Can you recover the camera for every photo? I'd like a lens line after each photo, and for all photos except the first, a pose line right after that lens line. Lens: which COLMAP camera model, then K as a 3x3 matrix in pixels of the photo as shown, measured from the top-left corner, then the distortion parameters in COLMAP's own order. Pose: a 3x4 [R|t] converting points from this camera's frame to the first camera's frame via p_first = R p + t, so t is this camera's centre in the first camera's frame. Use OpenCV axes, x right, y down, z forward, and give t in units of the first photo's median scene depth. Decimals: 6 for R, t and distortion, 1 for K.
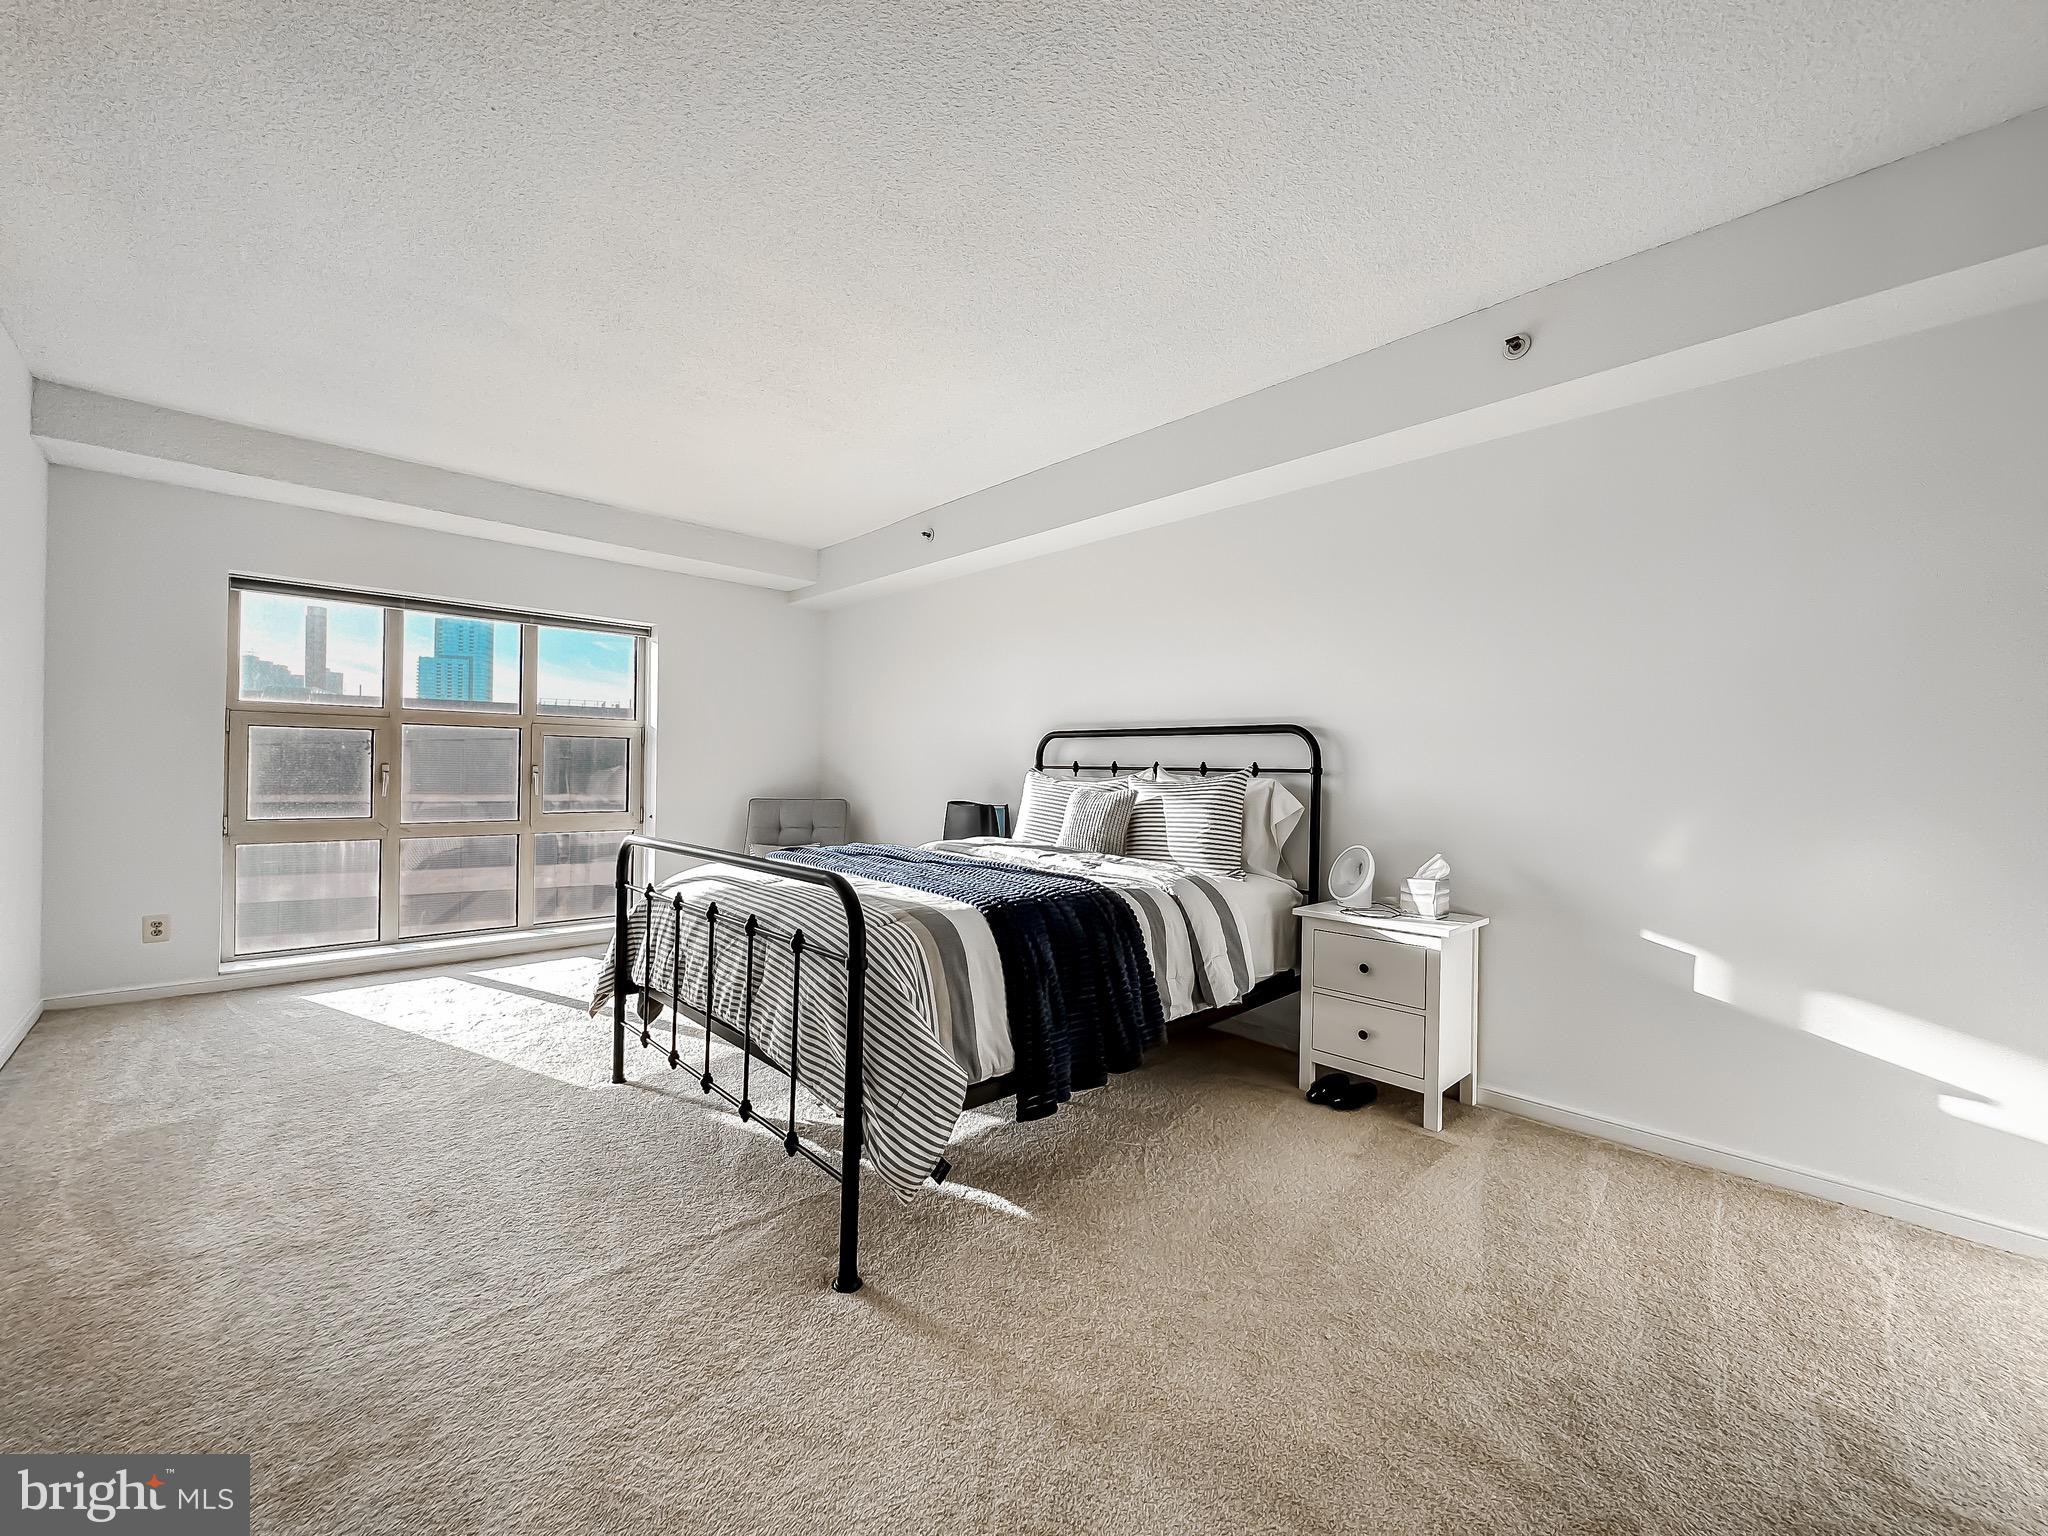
lens RADIAL K [[818.6, 0, 1024.2], [0, 818.6, 770.5], [0, 0, 1]] dist [-0.001738, 0.000377]
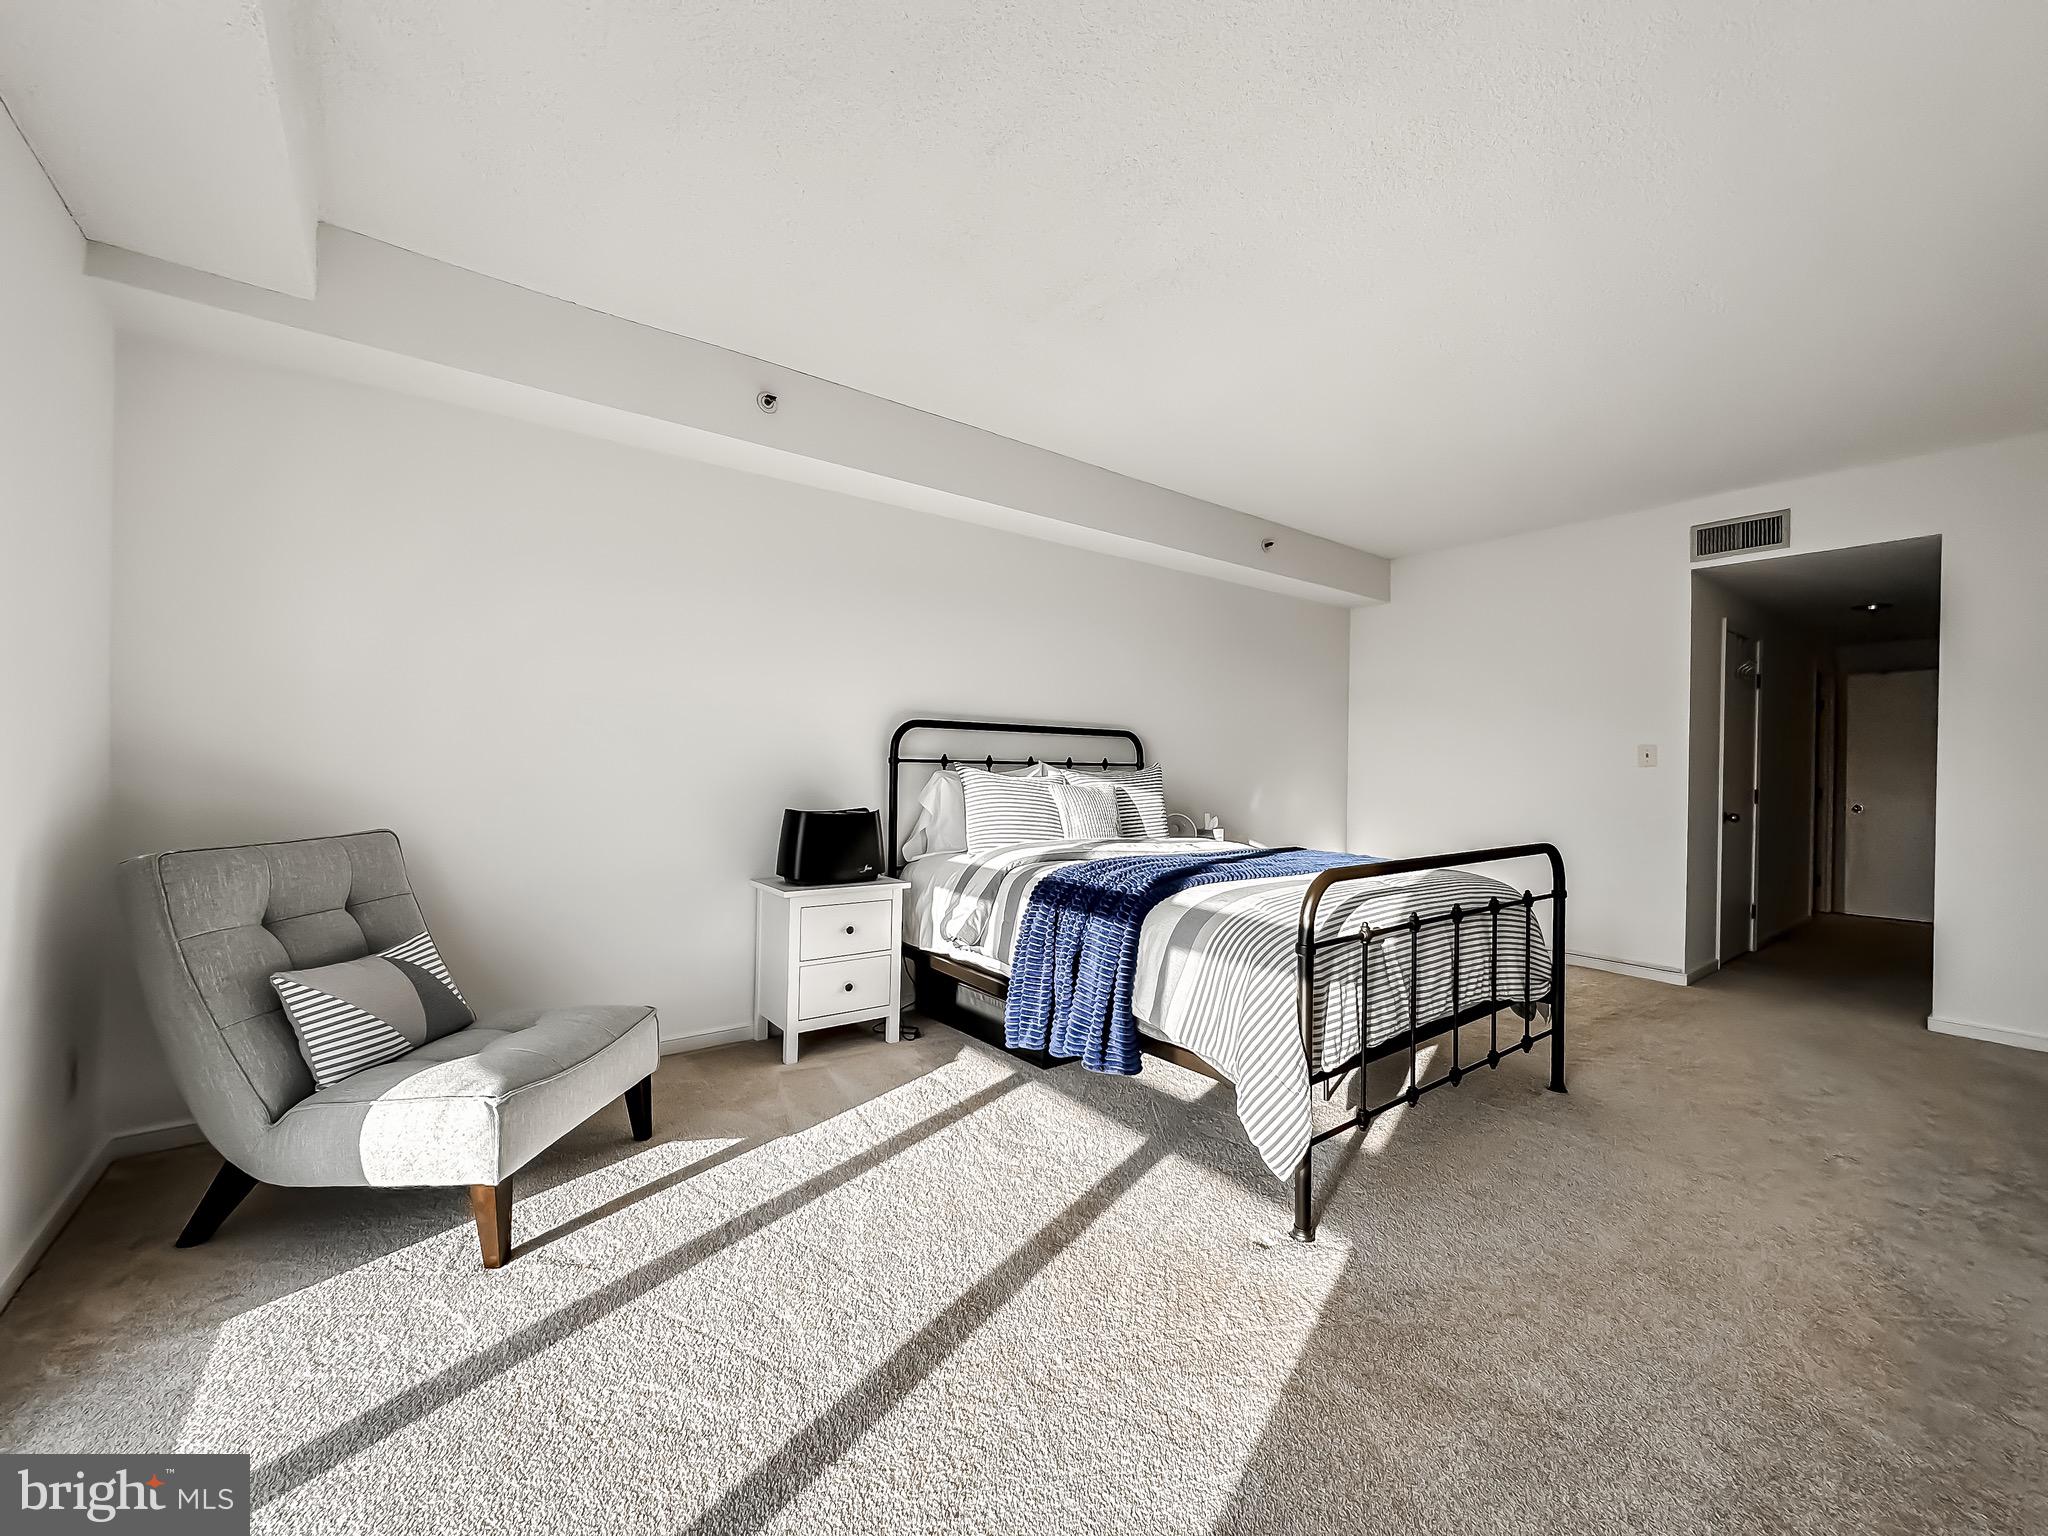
lens RADIAL K [[818.6, 0, 1024.2], [0, 818.6, 770.5], [0, 0, 1]] dist [-0.001738, 0.000377]
pose [[0.108973, -0.026226, 0.993699, -1.090762], [-0.013478, 0.999521, 0.027857, -0.026610], [-0.993953, -0.016429, 0.108568, 1.036256]]
